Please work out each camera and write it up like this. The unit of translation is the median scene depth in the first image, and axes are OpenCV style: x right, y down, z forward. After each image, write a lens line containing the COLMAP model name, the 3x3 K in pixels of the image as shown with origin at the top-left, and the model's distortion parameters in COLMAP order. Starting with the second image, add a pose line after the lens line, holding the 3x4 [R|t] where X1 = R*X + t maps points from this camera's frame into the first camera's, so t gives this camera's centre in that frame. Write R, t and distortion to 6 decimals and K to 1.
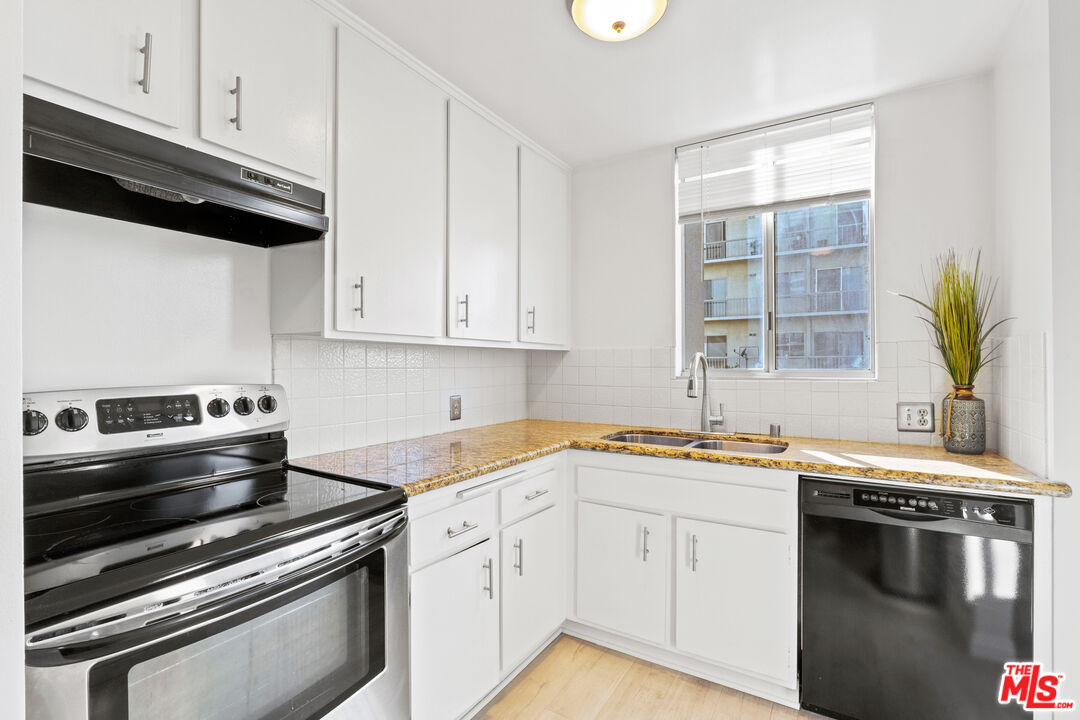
lens RADIAL K [[493.2, 0, 541.7], [0, 493.2, 359.7], [0, 0, 1]] dist [0.000367, -0.000416]
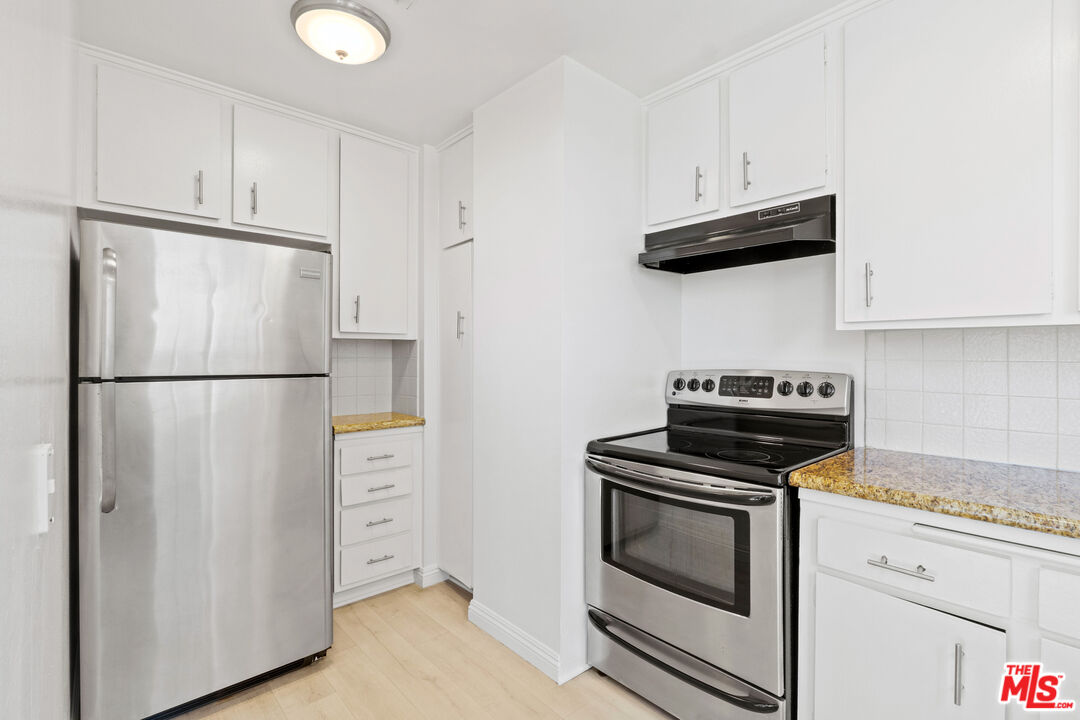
lens RADIAL K [[493.2, 0, 539.5], [0, 493.2, 356.7], [0, 0, 1]] dist [0.000367, -0.000416]
pose [[-0.276750, 0.002649, -0.960938, 0.936598], [0.010227, 0.999948, -0.000189, 0.006540], [0.960887, -0.009880, -0.276763, 0.845036]]
